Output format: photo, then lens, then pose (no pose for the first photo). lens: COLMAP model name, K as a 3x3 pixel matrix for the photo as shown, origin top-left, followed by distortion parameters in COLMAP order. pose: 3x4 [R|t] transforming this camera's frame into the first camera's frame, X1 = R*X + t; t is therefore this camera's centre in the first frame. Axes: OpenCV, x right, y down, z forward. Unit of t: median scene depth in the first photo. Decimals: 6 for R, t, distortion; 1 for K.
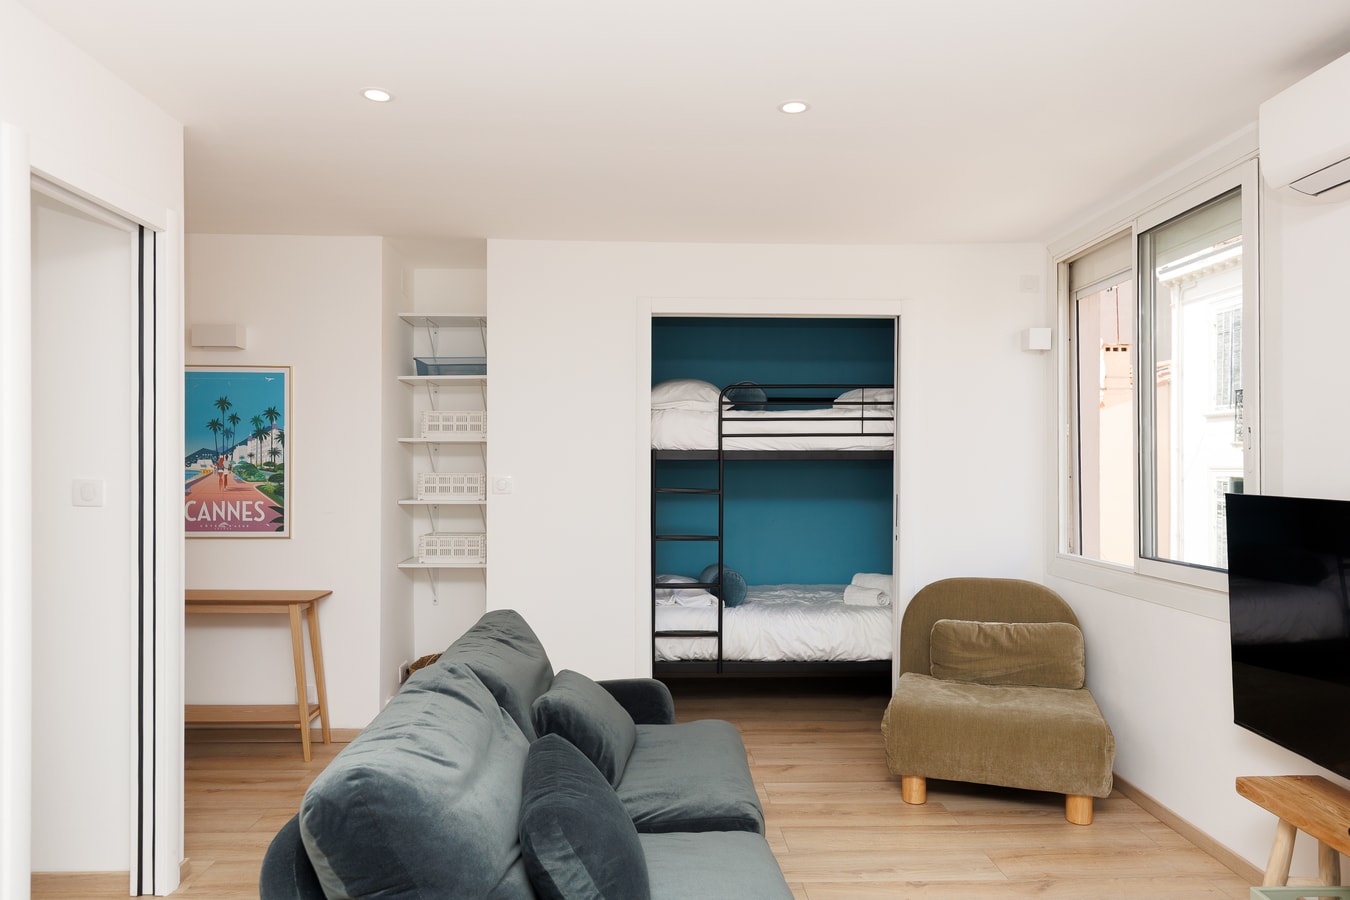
lens RADIAL K [[881.0, 0, 675.0], [0, 881.0, 467.4], [0, 0, 1]] dist [0.004886, 0.000755]
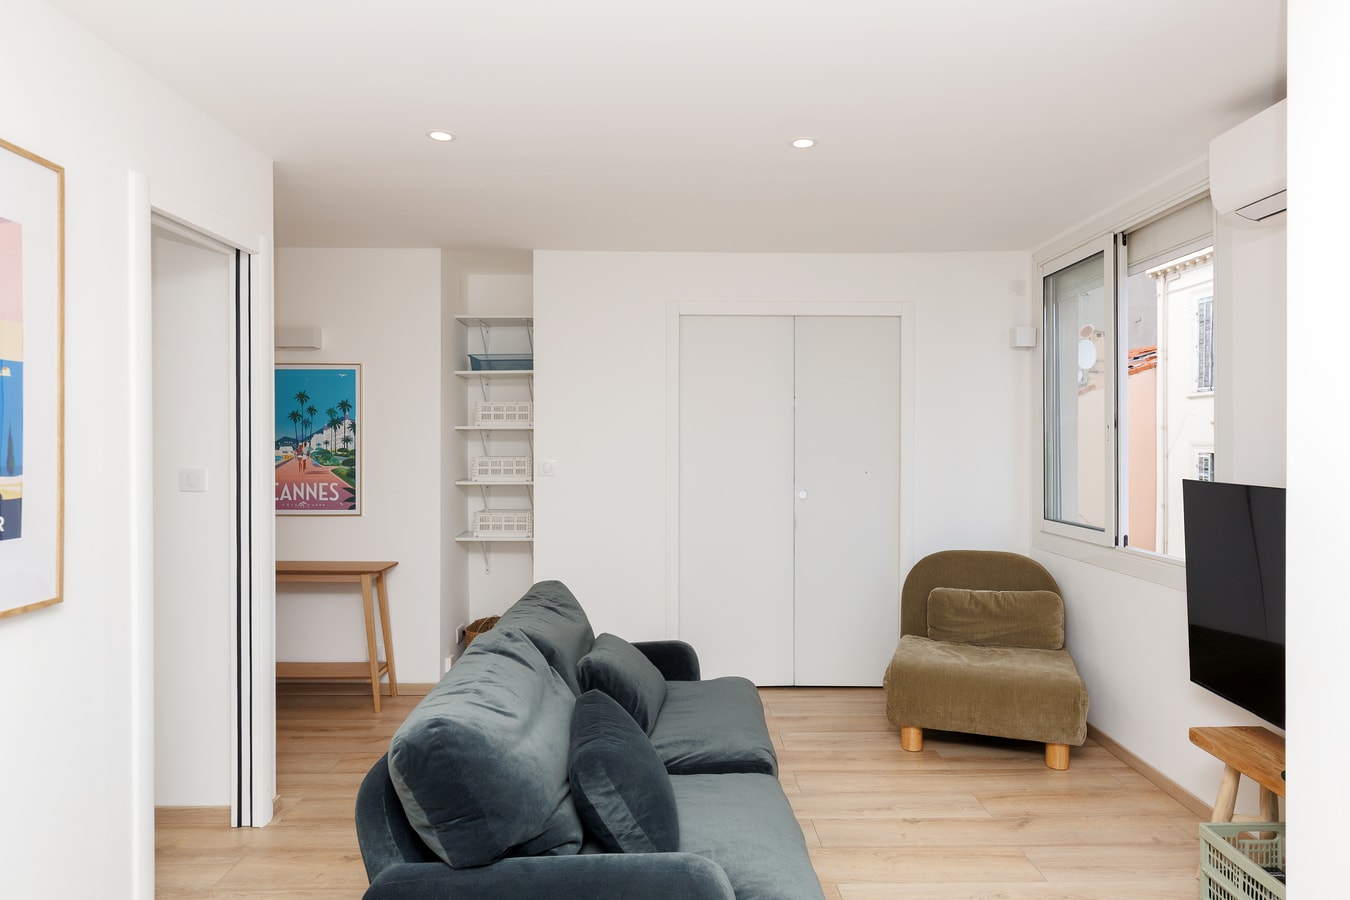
lens RADIAL K [[809.1, 0, 690.2], [0, 809.1, 445.7], [0, 0, 1]] dist [0.001574, 0.000436]
pose [[0.999904, -0.001974, -0.013707, 0.001230], [0.002014, 0.999994, 0.002903, -0.011610], [0.013702, -0.002931, 0.999902, -0.034485]]
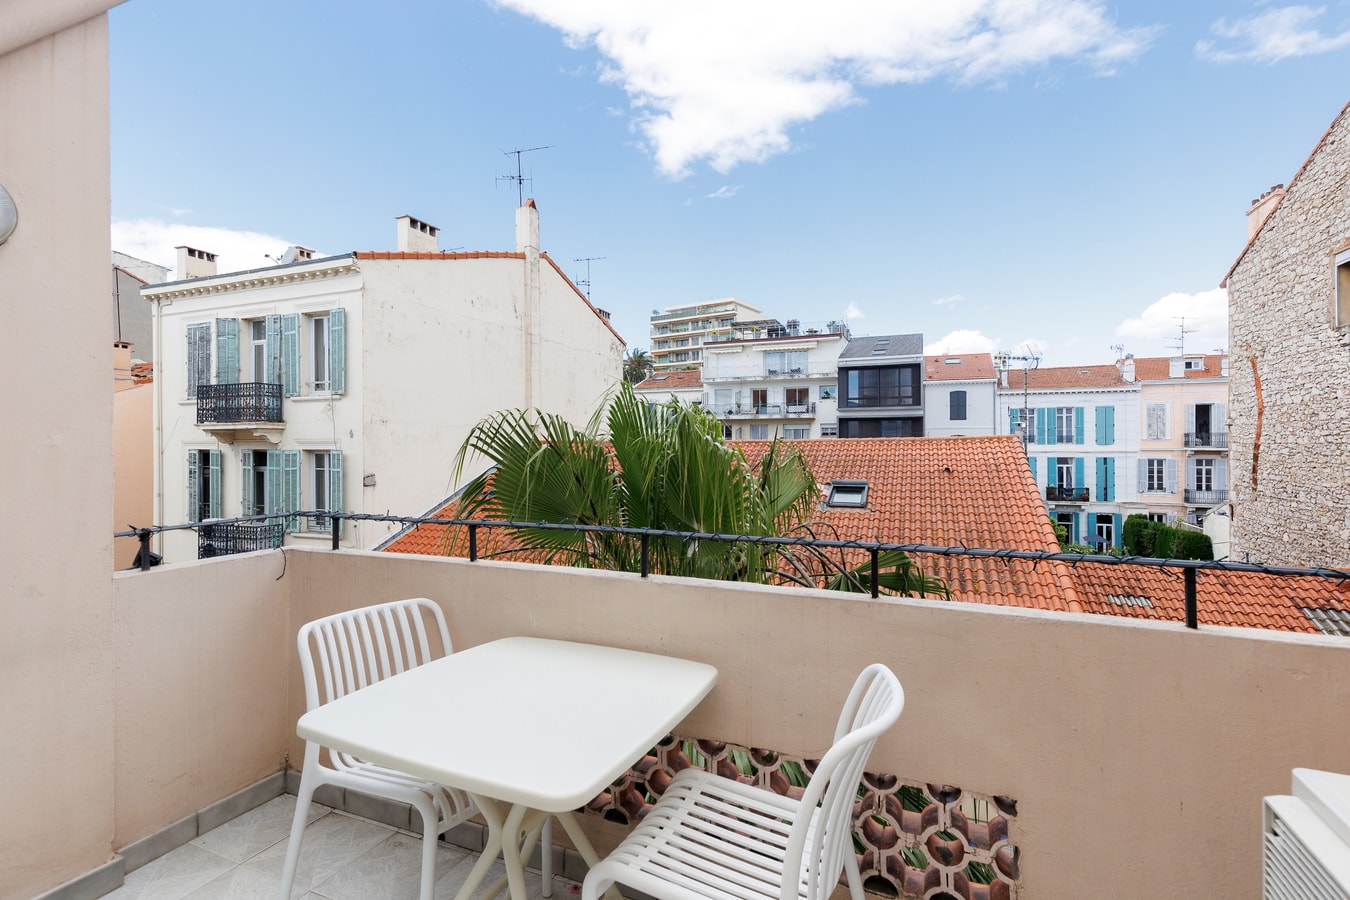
lens RADIAL K [[611.3, 0, 675.0], [0, 611.3, 450.0], [0, 0, 1]] dist [0.003510, -0.000543]
pose [[0.402597, -0.014718, 0.915259, 0.278440], [0.007223, 0.999891, 0.012902, 0.022164], [-0.915349, 0.001417, 0.402660, -0.241908]]
